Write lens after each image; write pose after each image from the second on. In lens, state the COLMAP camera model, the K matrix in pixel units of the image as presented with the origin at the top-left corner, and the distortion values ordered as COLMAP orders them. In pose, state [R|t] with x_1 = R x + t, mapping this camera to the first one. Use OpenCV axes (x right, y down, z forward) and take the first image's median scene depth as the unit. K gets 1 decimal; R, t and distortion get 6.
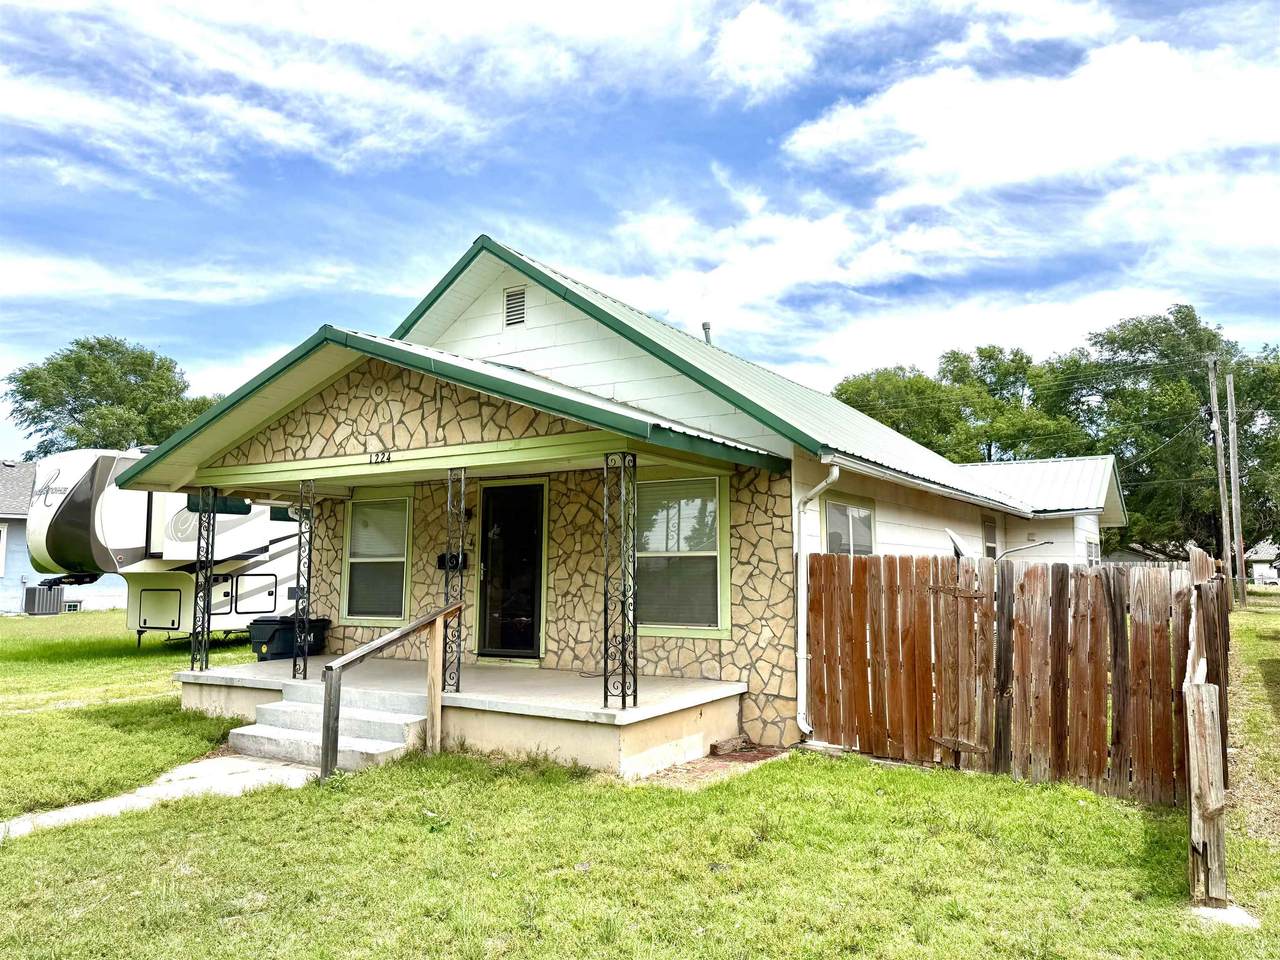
lens RADIAL K [[899.1, 0, 640.8], [0, 899.1, 483.0], [0, 0, 1]] dist [0.087020, 0.000576]
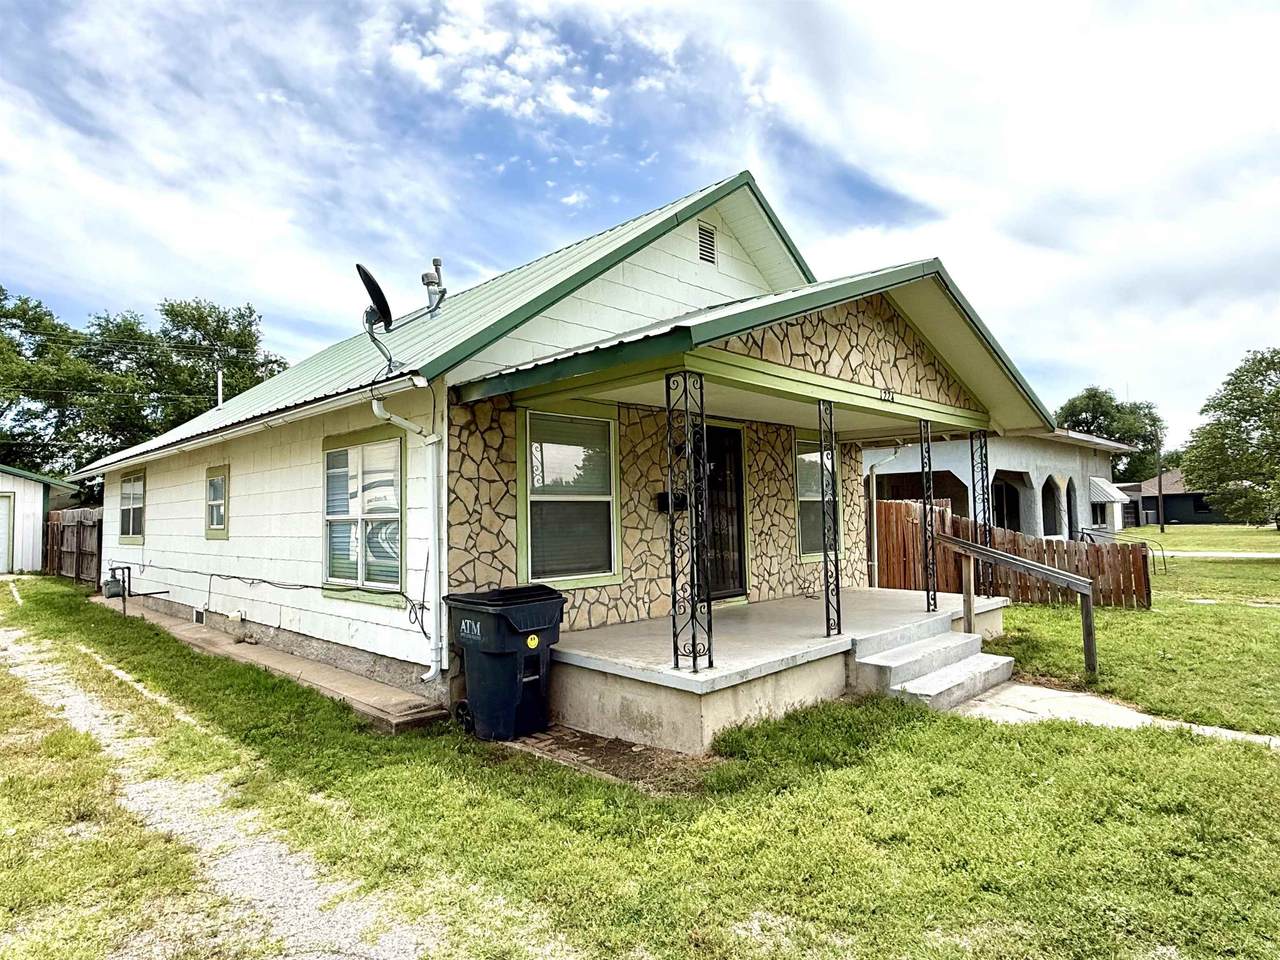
lens RADIAL K [[732.2, 0, 640.4], [0, 732.2, 476.9], [0, 0, 1]] dist [-0.005597, -0.000185]
pose [[0.222370, 0.049407, 0.973710, -0.993011], [-0.080612, 0.996227, -0.032140, 0.095632], [-0.971624, -0.071346, 0.225514, 0.947369]]
